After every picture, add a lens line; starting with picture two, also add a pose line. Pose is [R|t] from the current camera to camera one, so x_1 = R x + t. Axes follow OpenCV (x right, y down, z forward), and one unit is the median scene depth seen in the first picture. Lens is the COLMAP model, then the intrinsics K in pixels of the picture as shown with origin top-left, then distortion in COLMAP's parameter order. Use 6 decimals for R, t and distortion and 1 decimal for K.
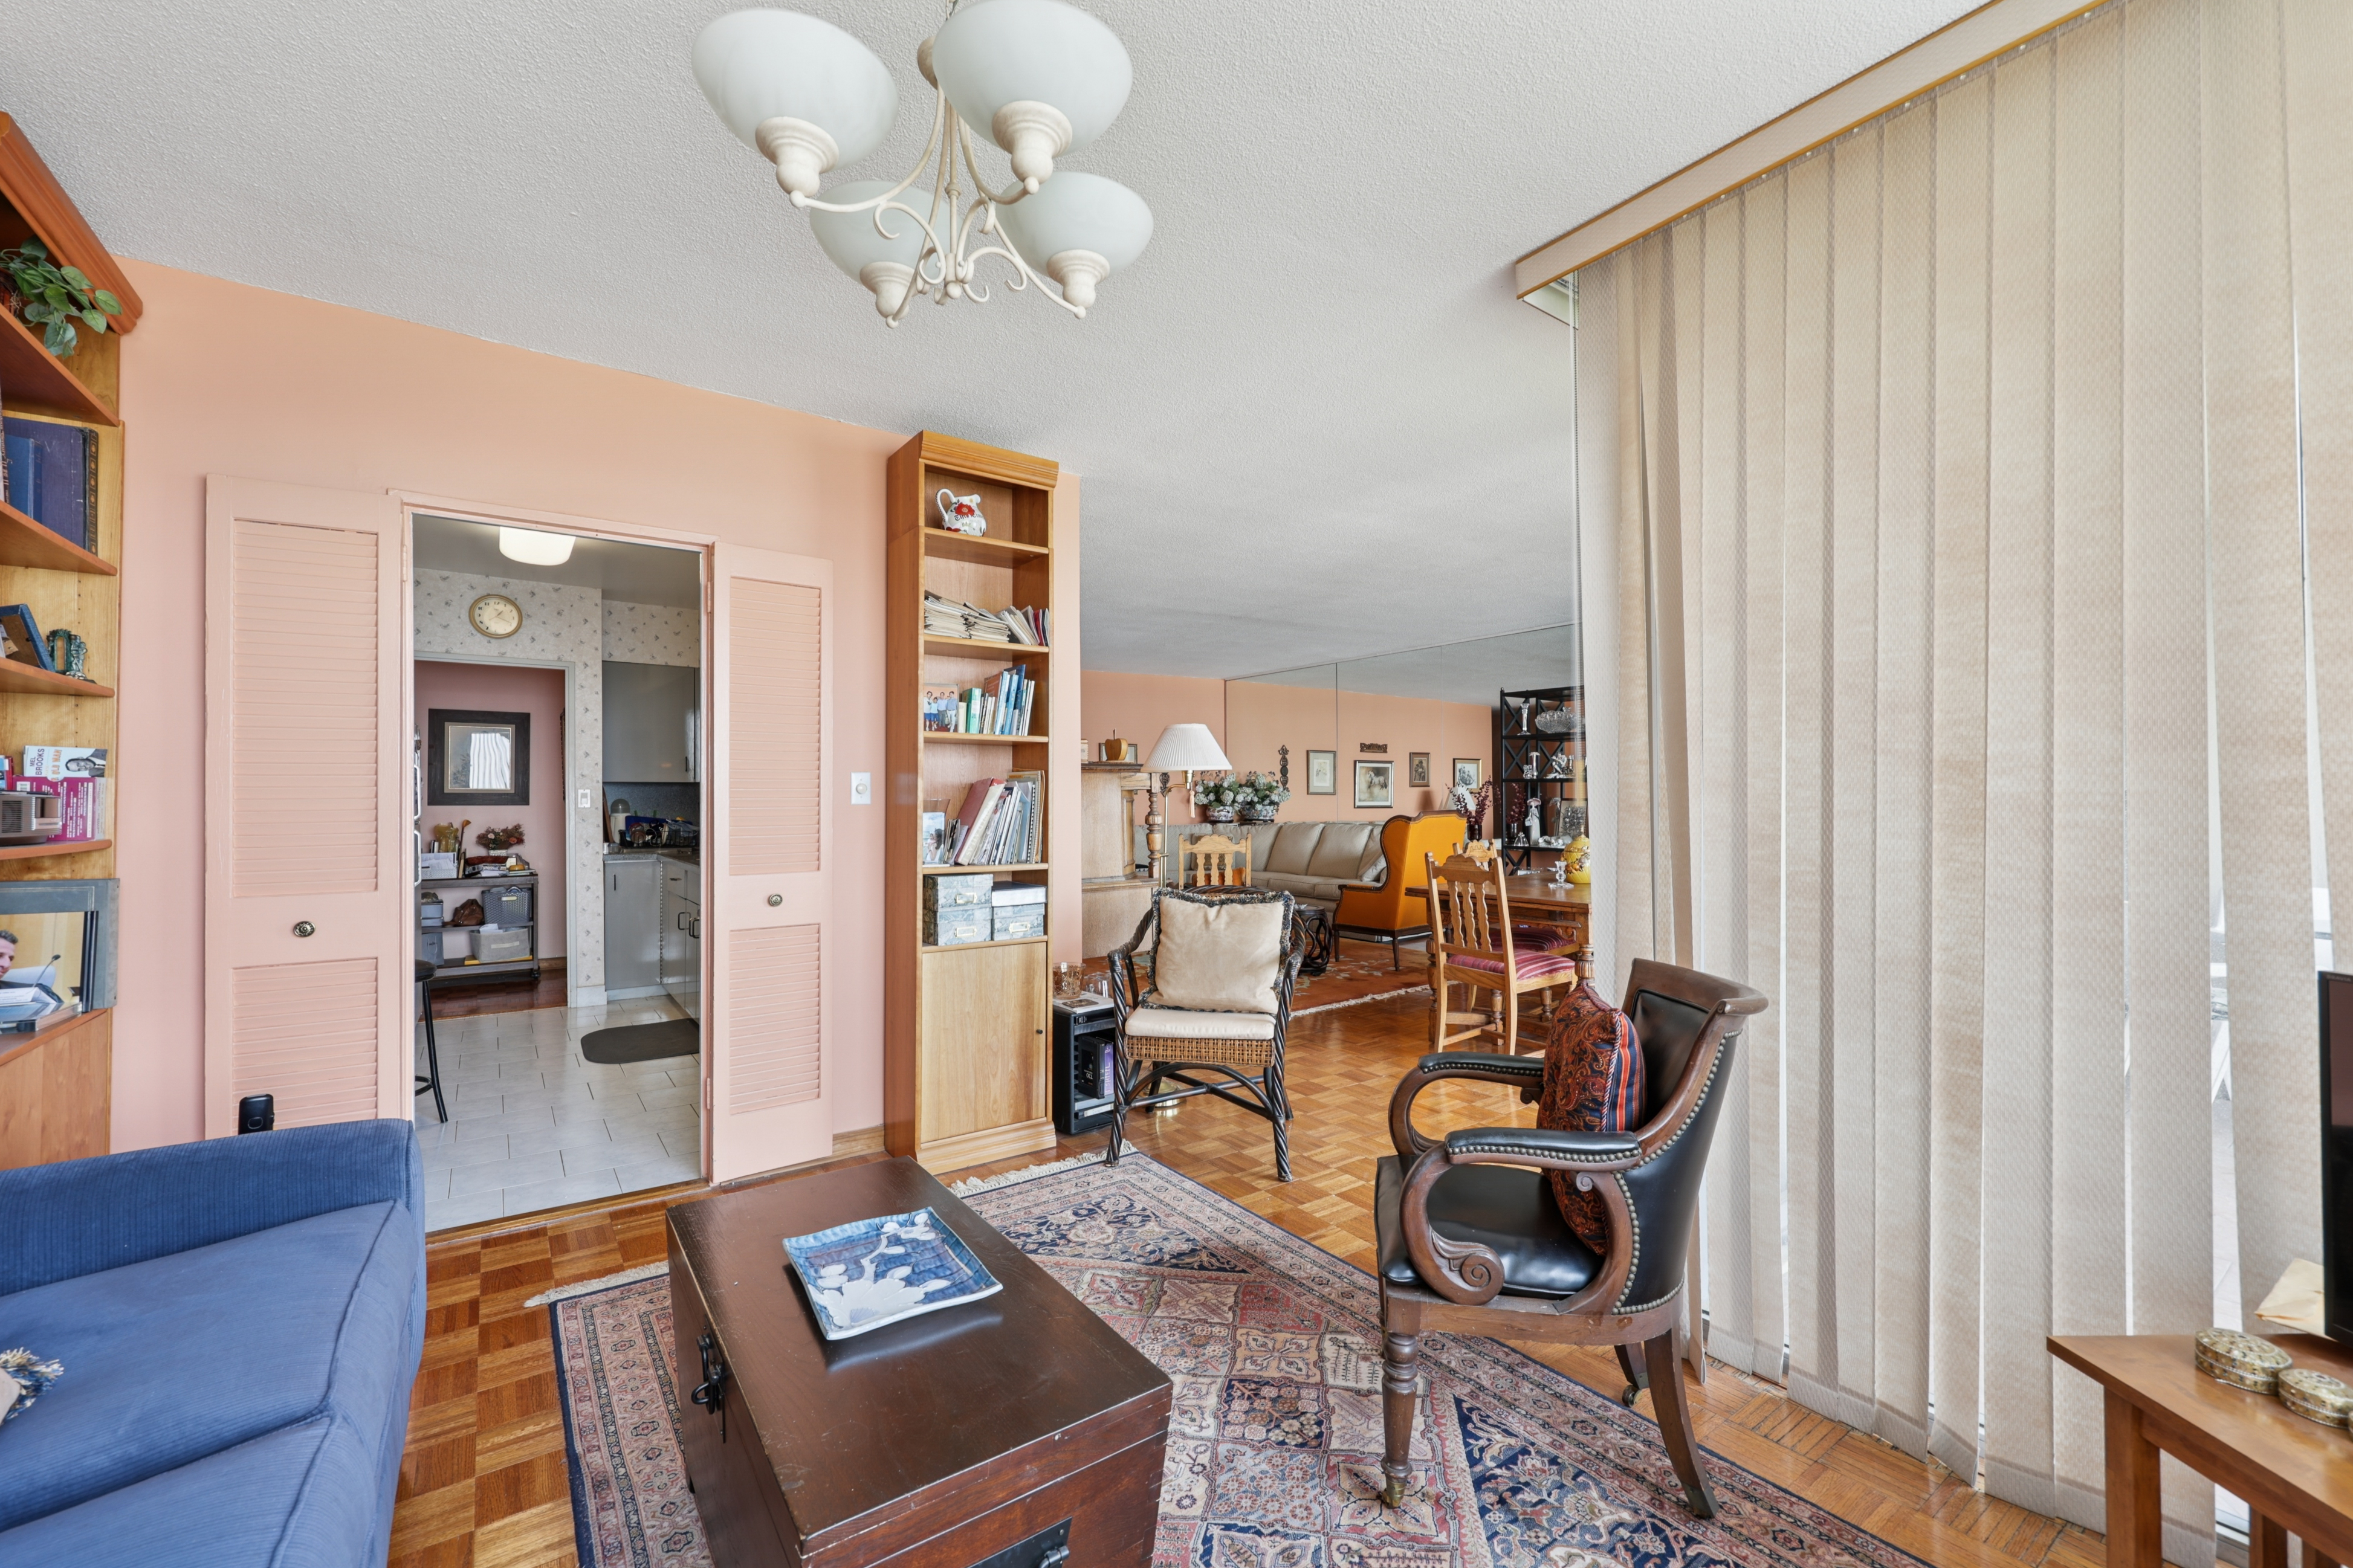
lens RADIAL K [[958.1, 0, 1169.9], [0, 958.1, 793.9], [0, 0, 1]] dist [0.000957, 0.000037]
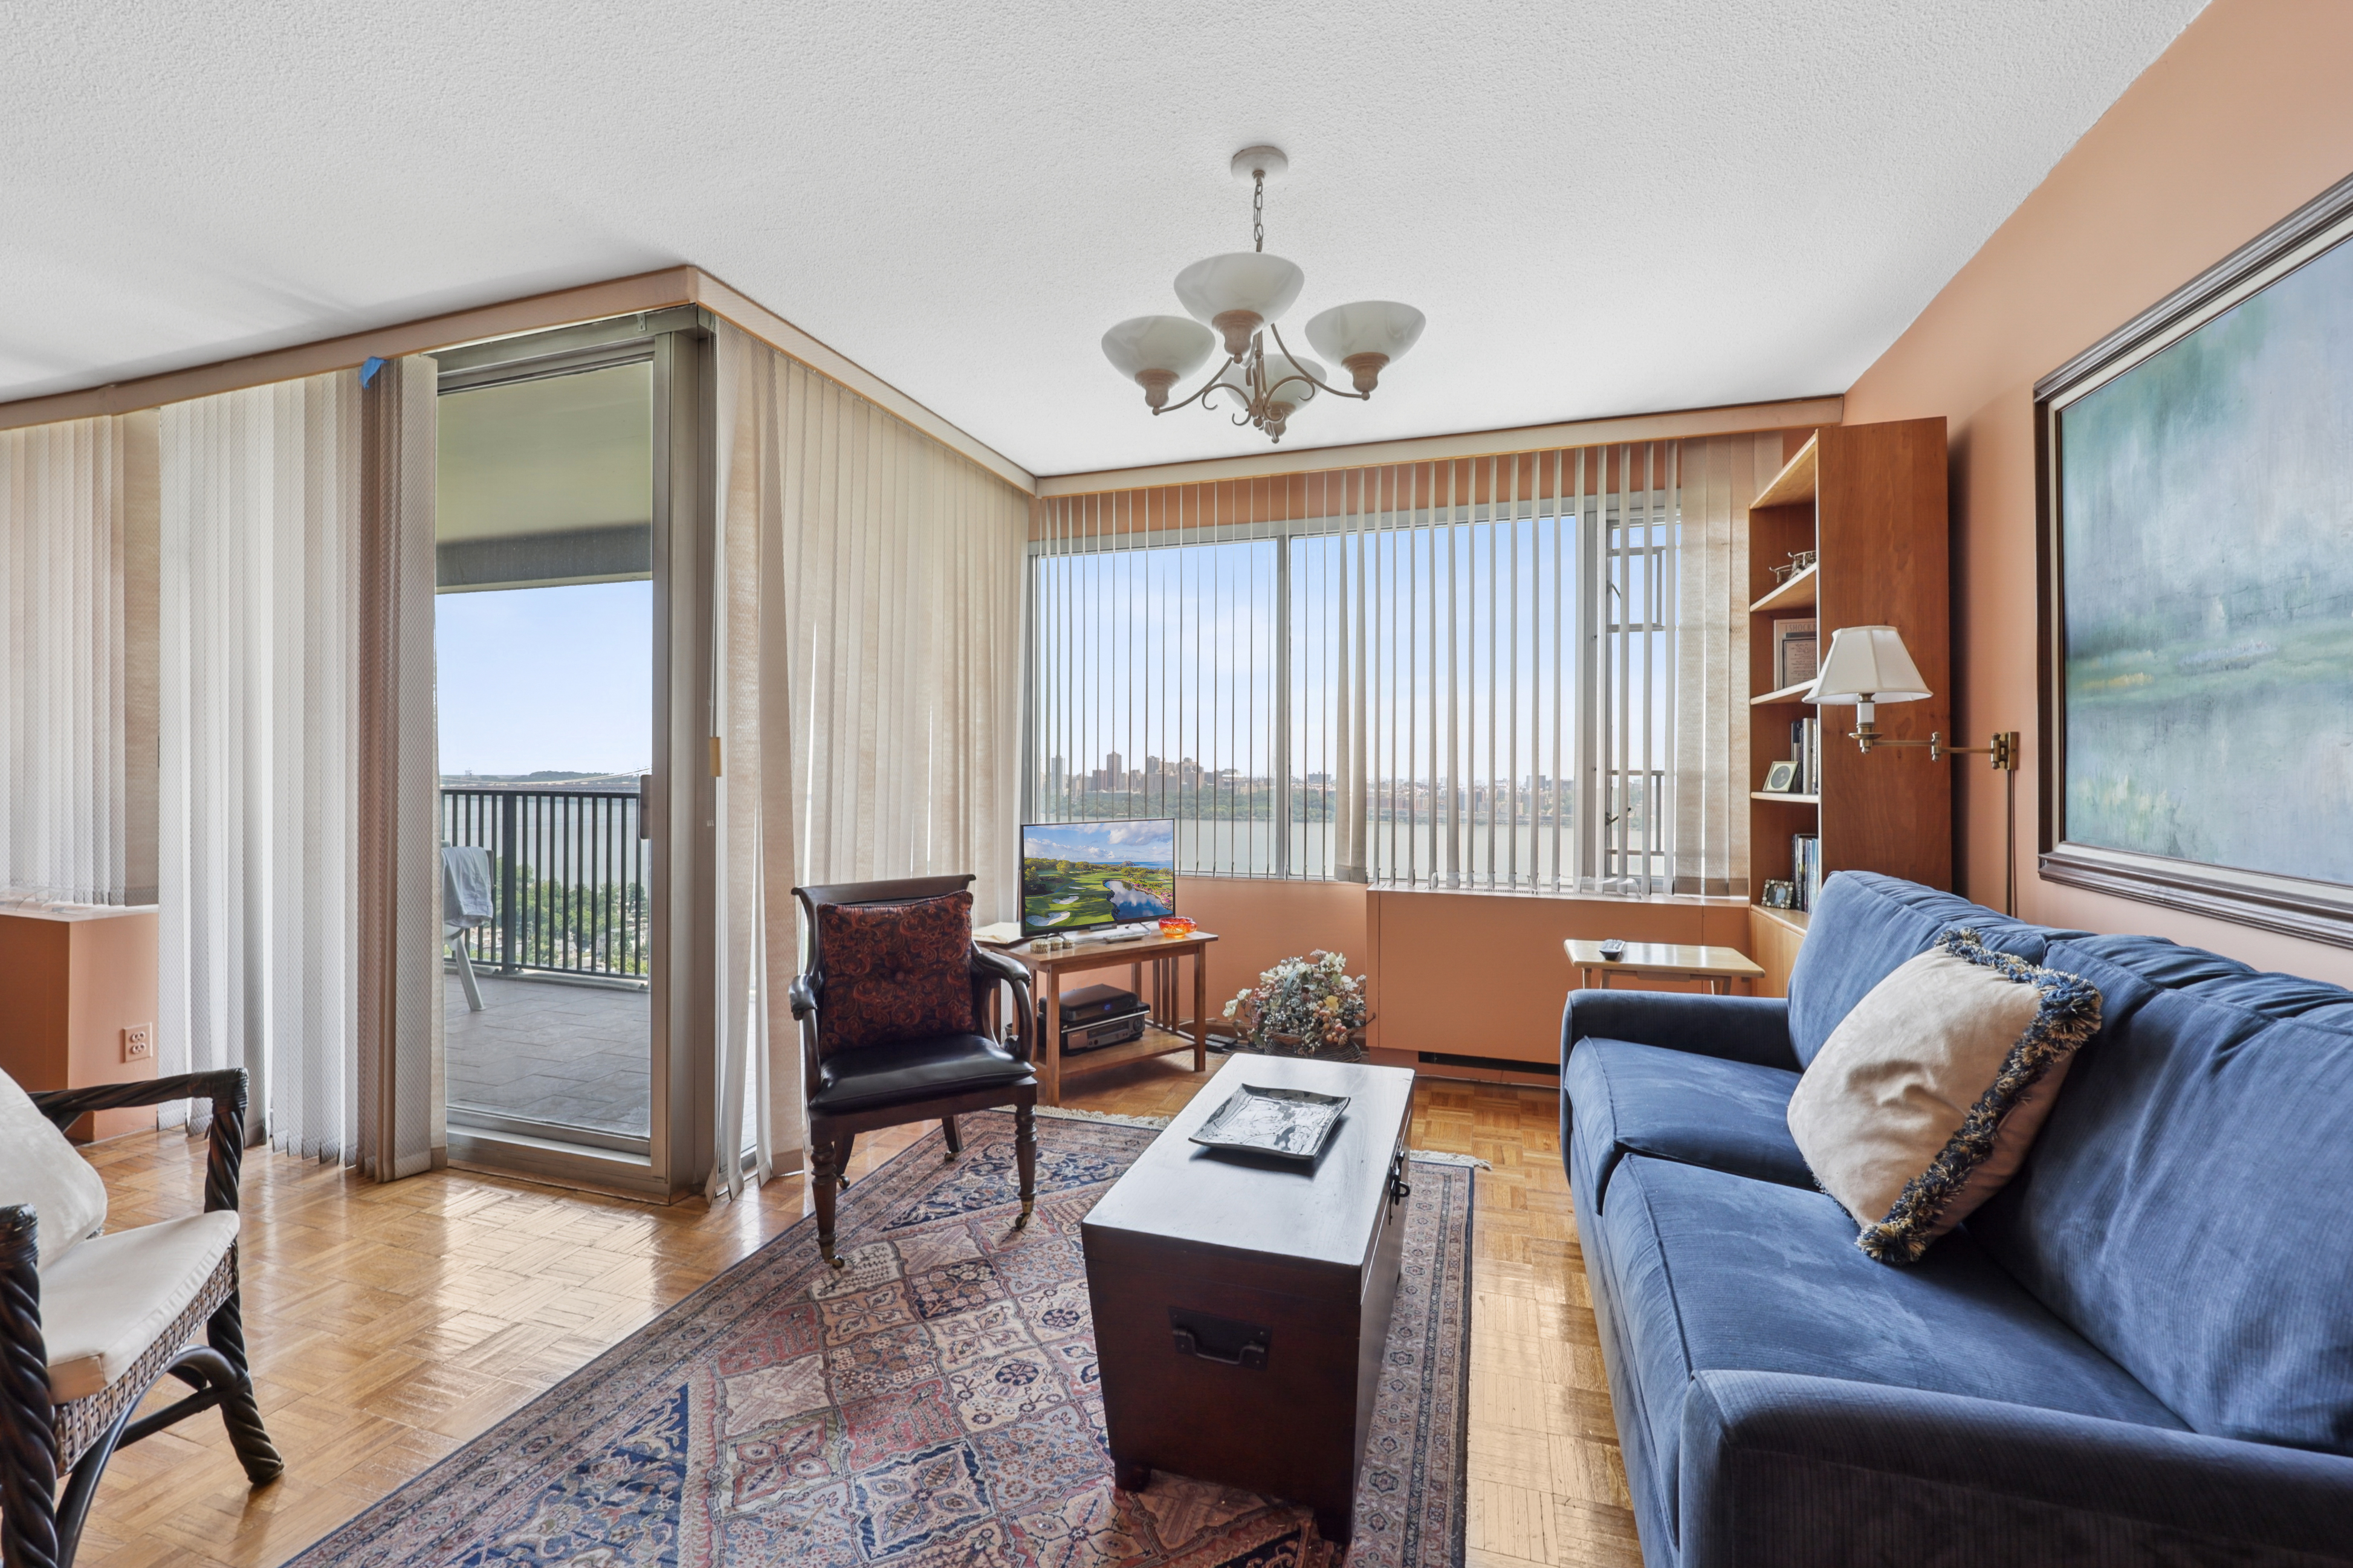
lens RADIAL K [[952.7, 0, 1166.9], [0, 952.7, 773.1], [0, 0, 1]] dist [-0.001536, -0.000130]
pose [[-0.587233, 0.000112, 0.809418, -0.191391], [-0.002208, 0.999996, -0.001740, 0.002060], [-0.809415, -0.002808, -0.587231, 0.284647]]
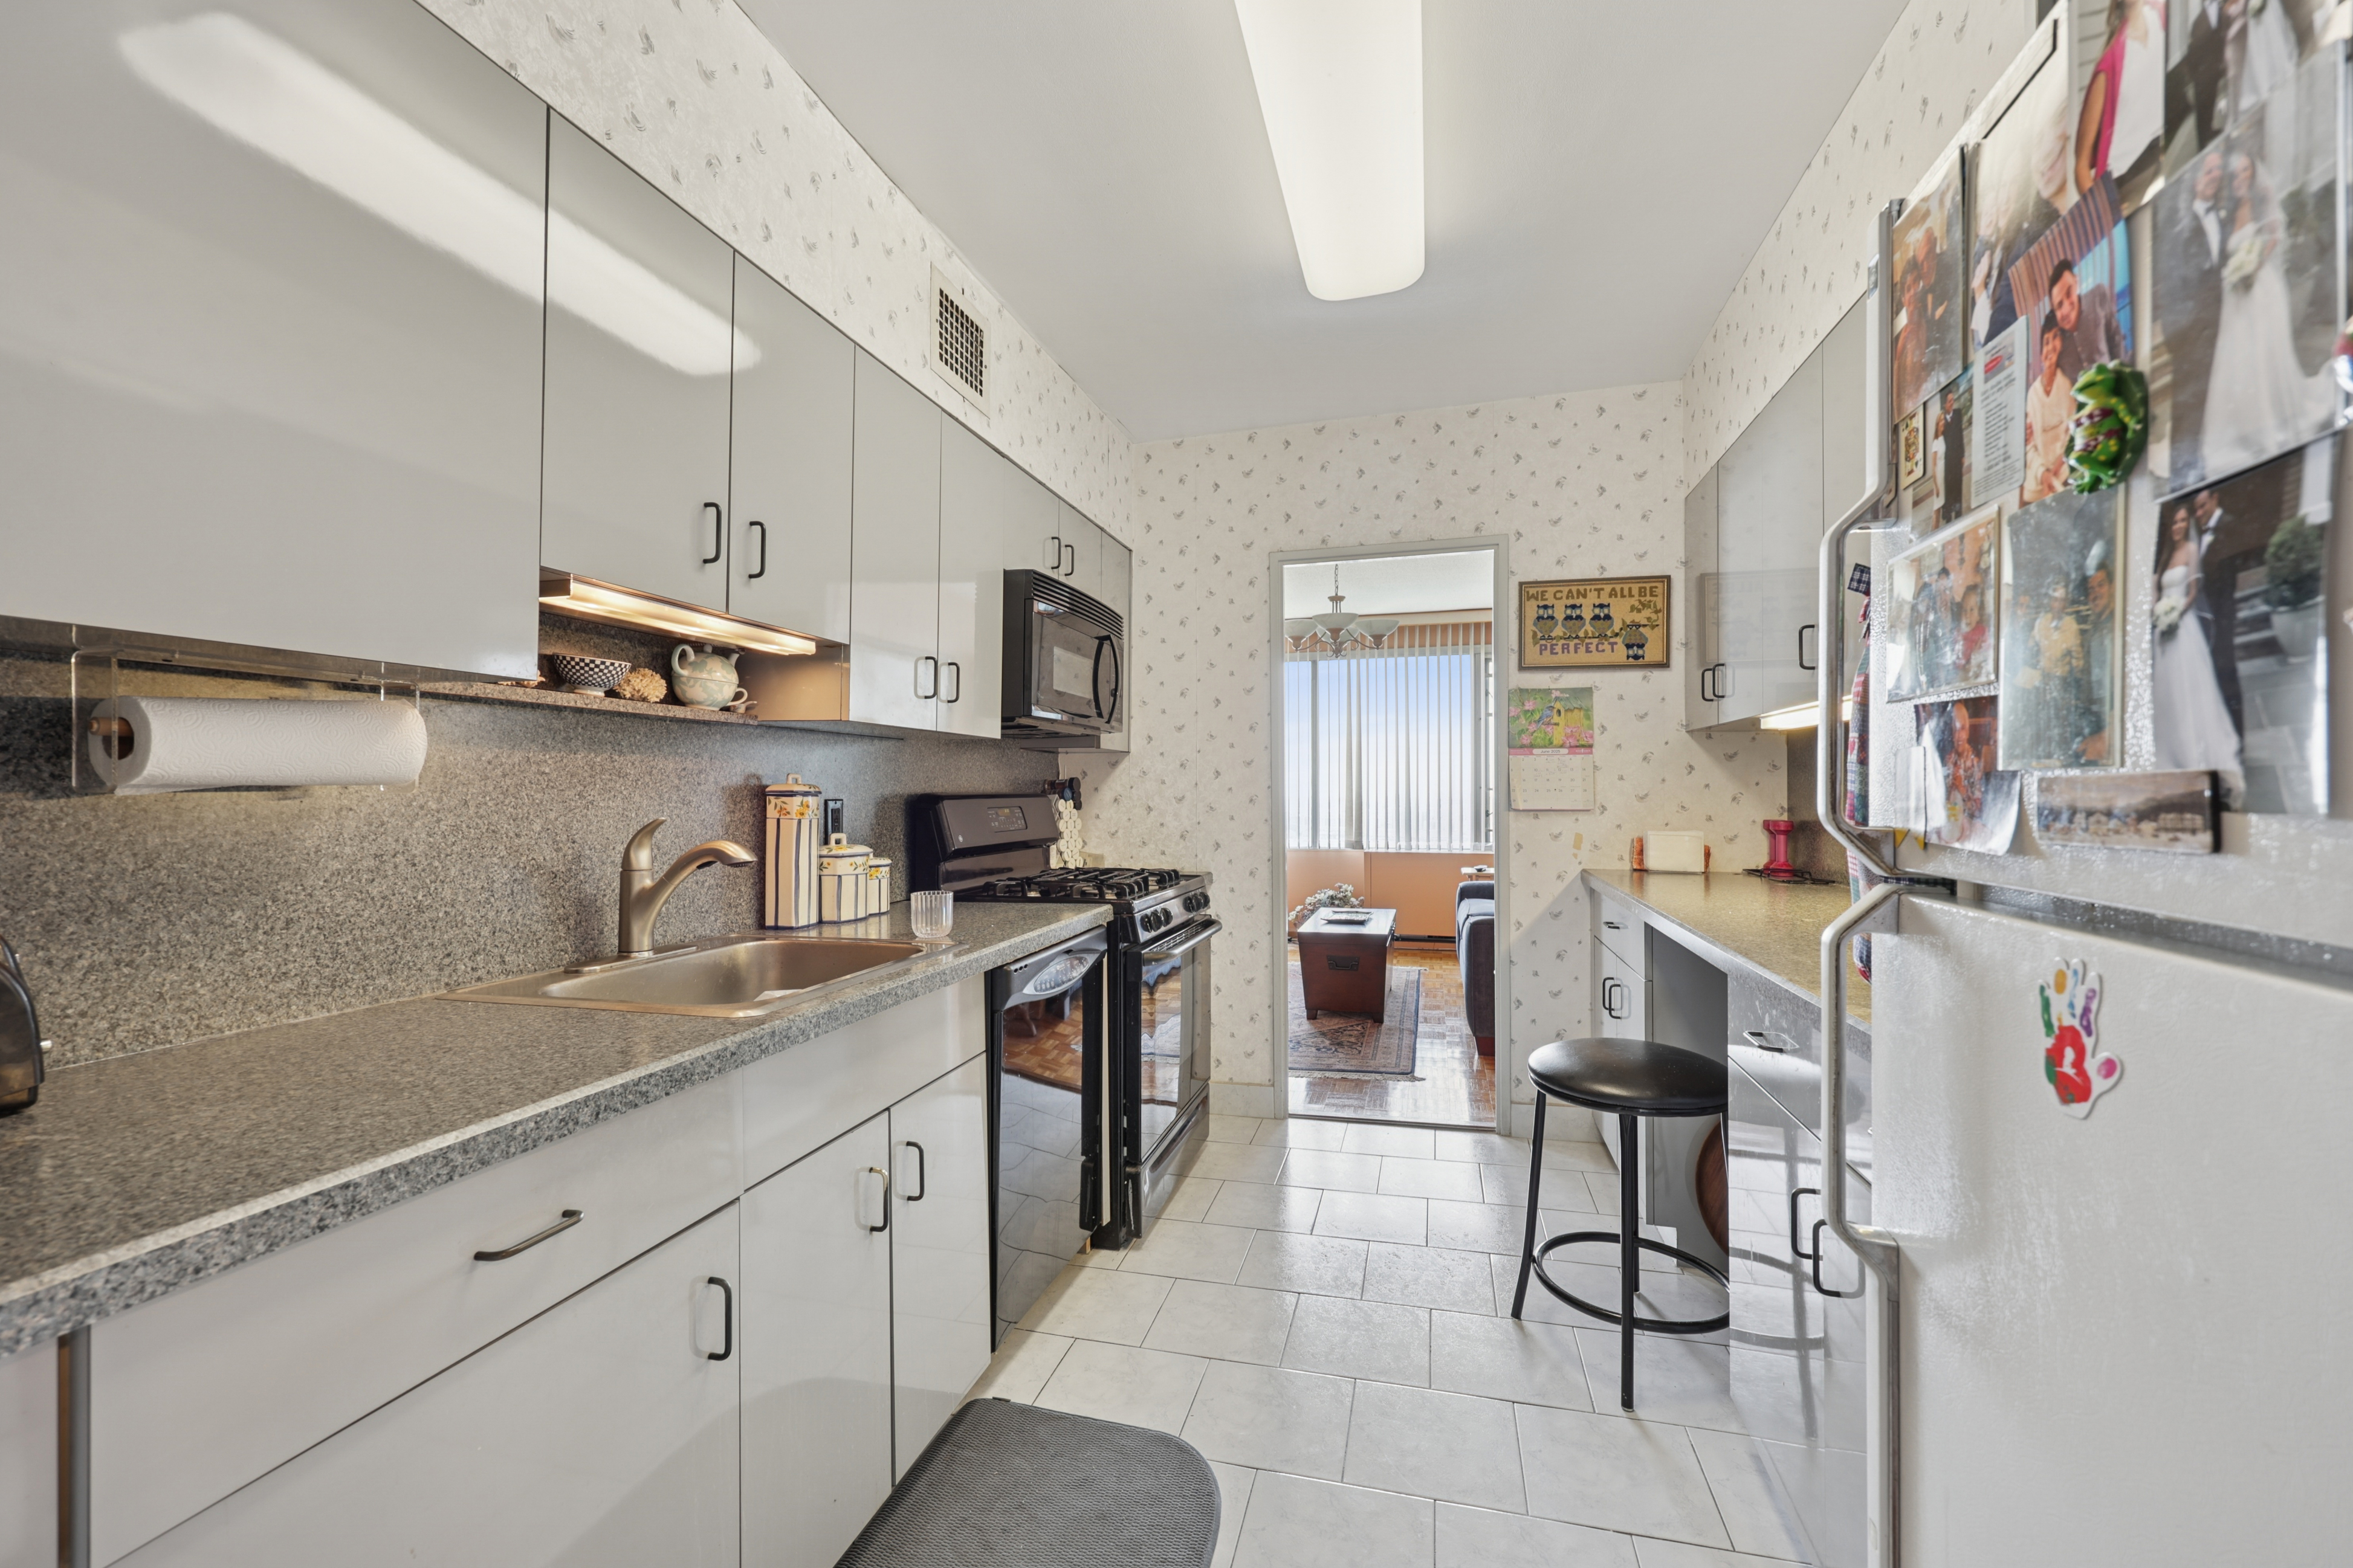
lens RADIAL K [[952.7, 0, 1166.9], [0, 952.7, 773.1], [0, 0, 1]] dist [-0.001536, -0.000130]
pose [[-0.628595, 0.021195, 0.777444, -0.523261], [0.001706, 0.999664, -0.025873, 0.009759], [-0.777731, -0.014937, -0.628419, 0.736426]]
